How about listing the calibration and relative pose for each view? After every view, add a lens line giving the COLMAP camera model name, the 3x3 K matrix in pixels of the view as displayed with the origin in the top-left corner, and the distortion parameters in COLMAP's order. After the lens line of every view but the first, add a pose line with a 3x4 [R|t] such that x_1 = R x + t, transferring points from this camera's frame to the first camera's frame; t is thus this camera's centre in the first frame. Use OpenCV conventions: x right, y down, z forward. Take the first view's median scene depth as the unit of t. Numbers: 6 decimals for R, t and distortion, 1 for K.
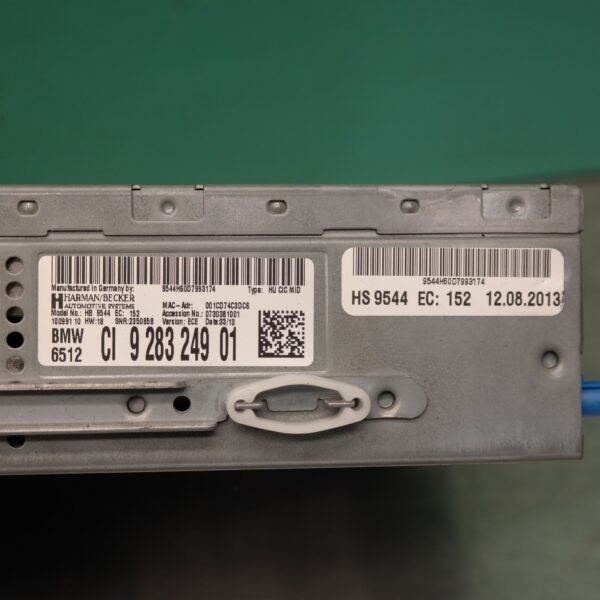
lens RADIAL K [[1362.5, 0, 288.1], [0, 1362.5, 299.8], [0, 0, 1]] dist [0.083517, 0.056688]
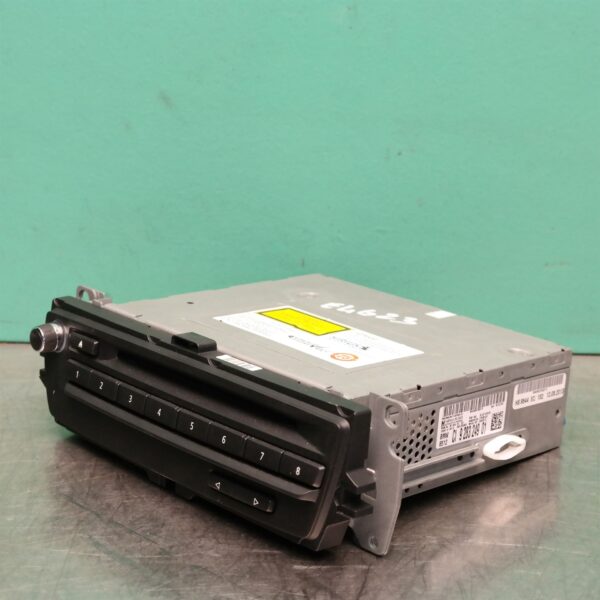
lens RADIAL K [[1362.5, 0, 288.1], [0, 1362.5, 299.8], [0, 0, 1]] dist [0.083517, 0.056688]
pose [[0.789301, -0.090923, 0.607237, -1.881009], [-0.067298, 0.970206, 0.232747, -0.778555], [-0.610307, -0.224573, 0.759666, -0.683349]]
